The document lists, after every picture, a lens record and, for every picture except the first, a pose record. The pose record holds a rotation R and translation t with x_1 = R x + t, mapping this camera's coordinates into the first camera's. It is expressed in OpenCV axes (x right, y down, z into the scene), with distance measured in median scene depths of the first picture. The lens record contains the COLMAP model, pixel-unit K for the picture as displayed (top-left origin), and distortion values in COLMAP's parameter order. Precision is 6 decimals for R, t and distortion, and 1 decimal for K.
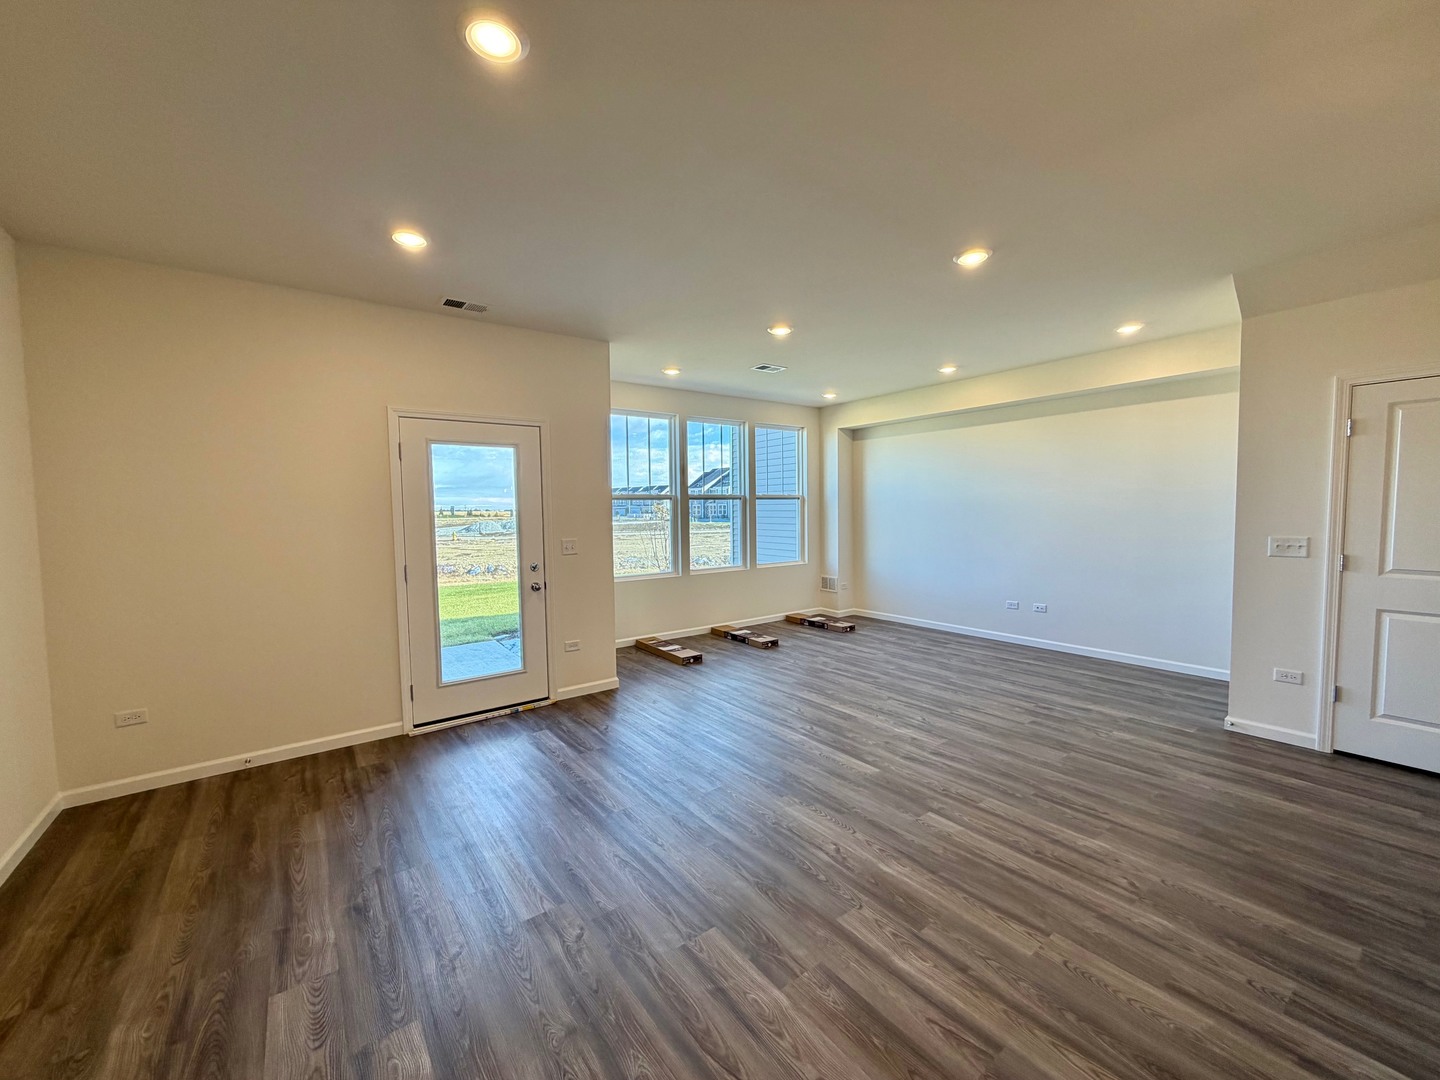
lens RADIAL K [[566.1, 0, 716.1], [0, 566.1, 538.7], [0, 0, 1]] dist [-0.002851, -0.000594]
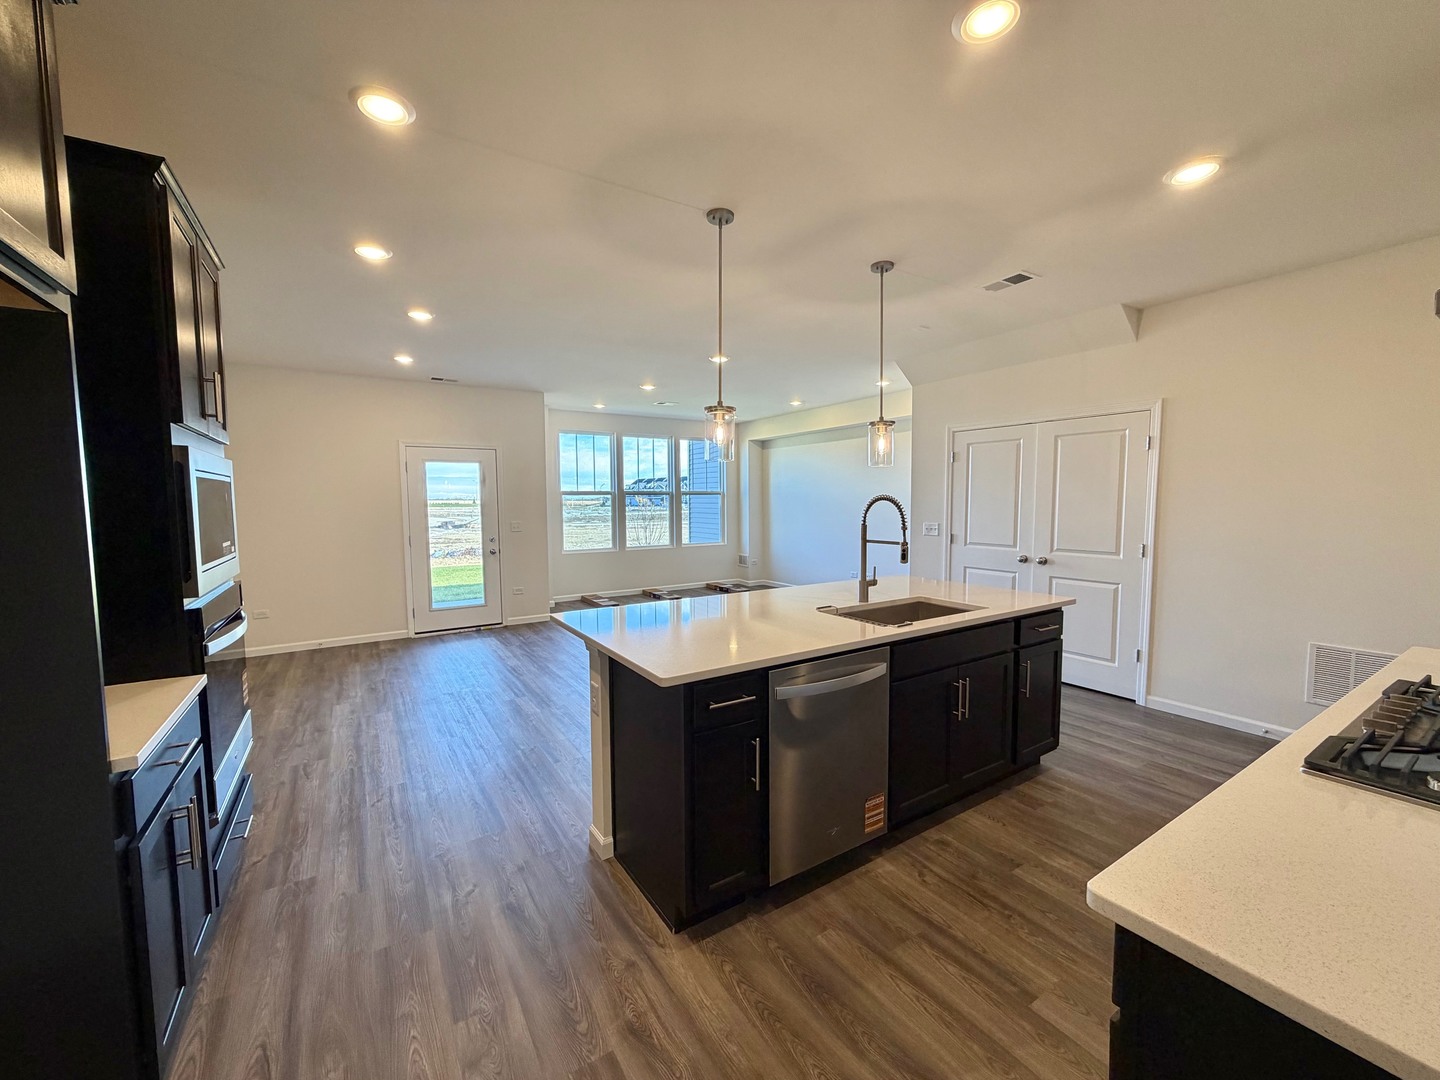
lens RADIAL K [[566.1, 0, 717.3], [0, 566.1, 538.5], [0, 0, 1]] dist [-0.002851, -0.000594]
pose [[0.997830, 0.011111, -0.064901, 0.404543], [-0.010003, 0.999799, 0.017376, 0.014690], [0.065081, -0.016689, 0.997740, -0.526213]]
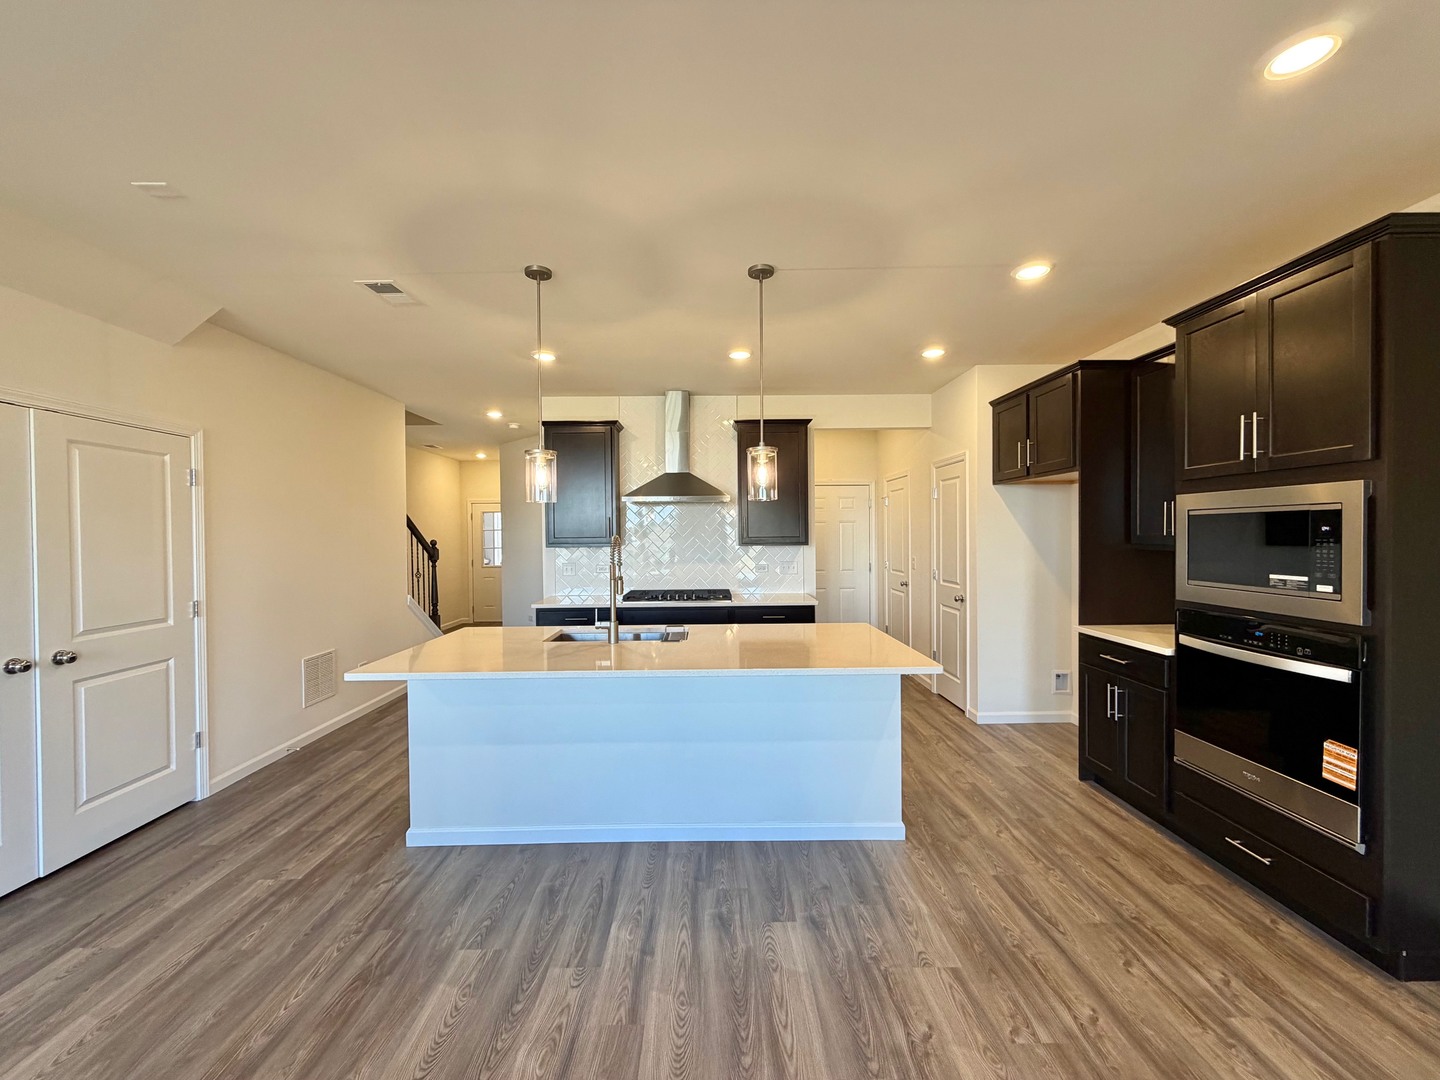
lens RADIAL K [[566.1, 0, 725.5], [0, 566.1, 537.1], [0, 0, 1]] dist [-0.002851, -0.000594]
pose [[-0.817192, 0.016271, 0.576135, 0.024337], [0.052249, 0.997577, 0.045937, -0.050167], [-0.573992, 0.067642, -0.816063, 0.676332]]
